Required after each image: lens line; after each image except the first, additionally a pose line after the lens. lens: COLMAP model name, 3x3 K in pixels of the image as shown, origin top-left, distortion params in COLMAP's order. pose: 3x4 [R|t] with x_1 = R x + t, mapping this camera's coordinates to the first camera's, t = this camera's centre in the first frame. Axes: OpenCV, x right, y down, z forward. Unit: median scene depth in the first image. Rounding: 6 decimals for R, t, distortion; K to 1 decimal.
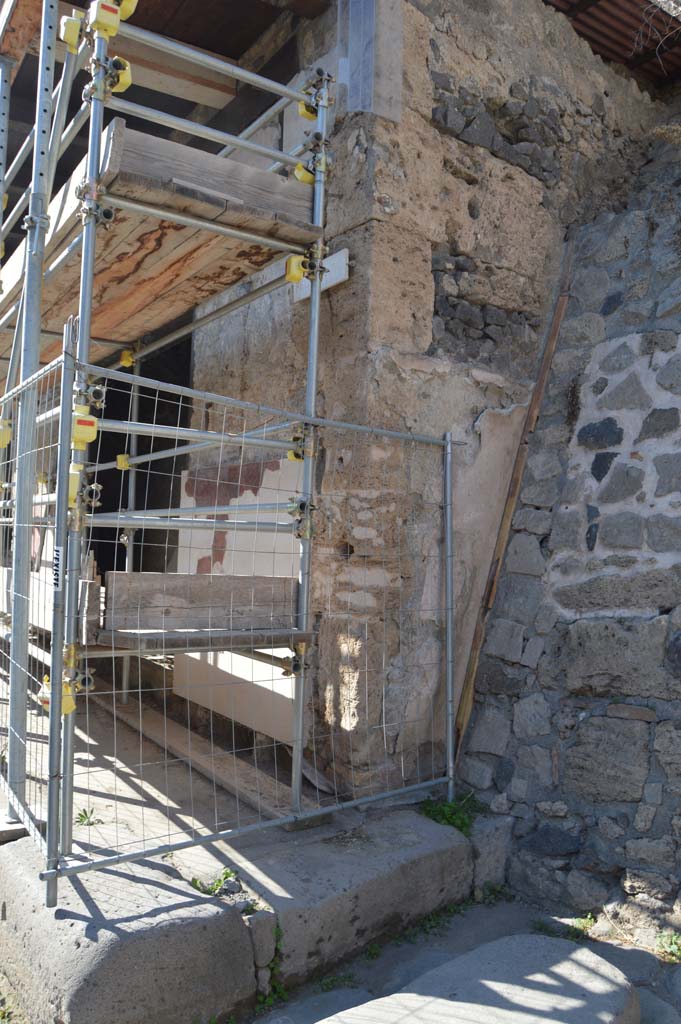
lens RADIAL K [[804.8, 0, 345.5], [0, 804.8, 527.1], [0, 0, 1]] dist [-0.091424, 0.032889]
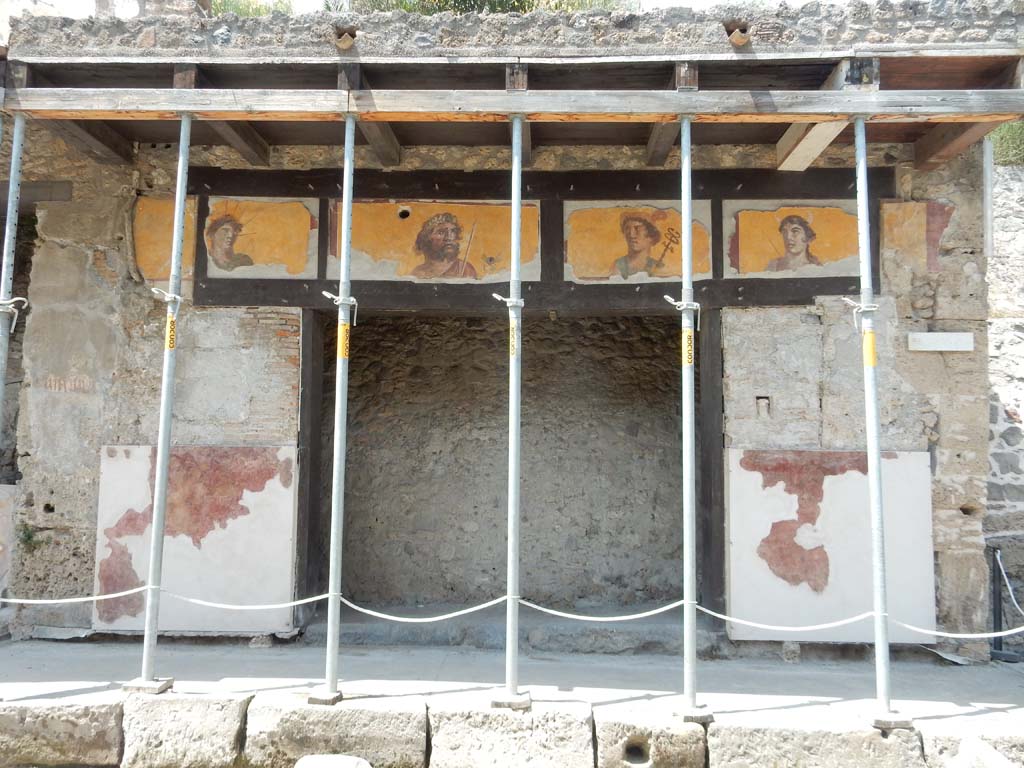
lens RADIAL K [[746.9, 0, 512.0], [0, 746.9, 384.0], [0, 0, 1]] dist [-0.003383, 0.008004]
pose [[0.567482, 0.062586, 0.821004, -1.819331], [-0.007583, 0.997462, -0.070796, -0.117515], [-0.823351, 0.033950, 0.566516, 0.886793]]
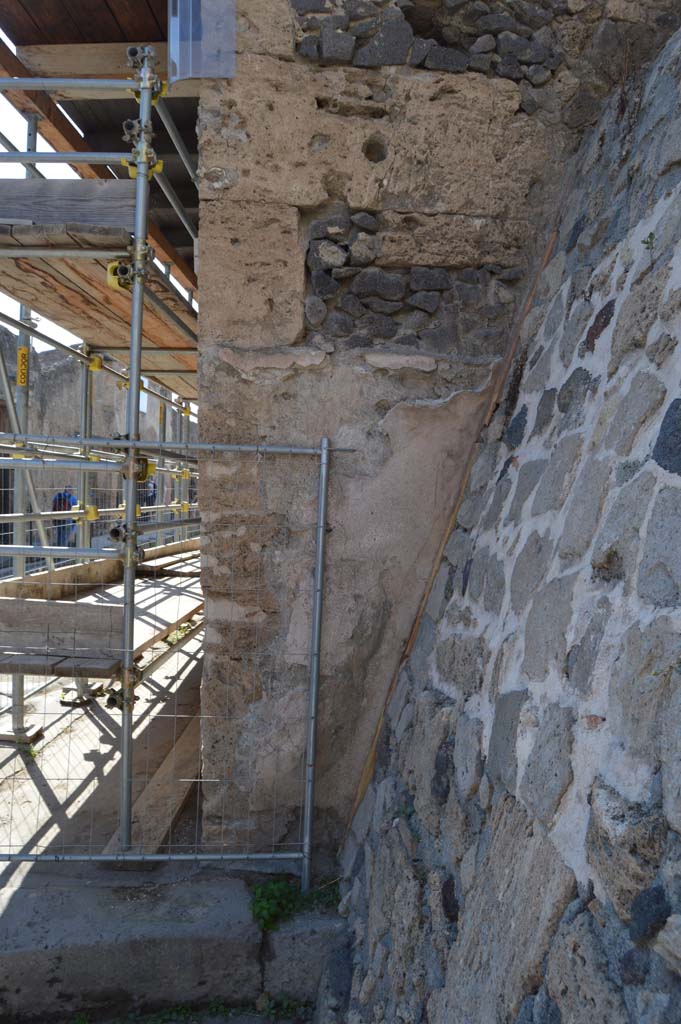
lens RADIAL K [[804.8, 0, 345.5], [0, 804.8, 527.1], [0, 0, 1]] dist [-0.091424, 0.032889]
pose [[0.826384, 0.018765, -0.562794, 0.627369], [0.002857, 0.999292, 0.037514, -0.060196], [0.563099, -0.032609, 0.825746, 0.347372]]
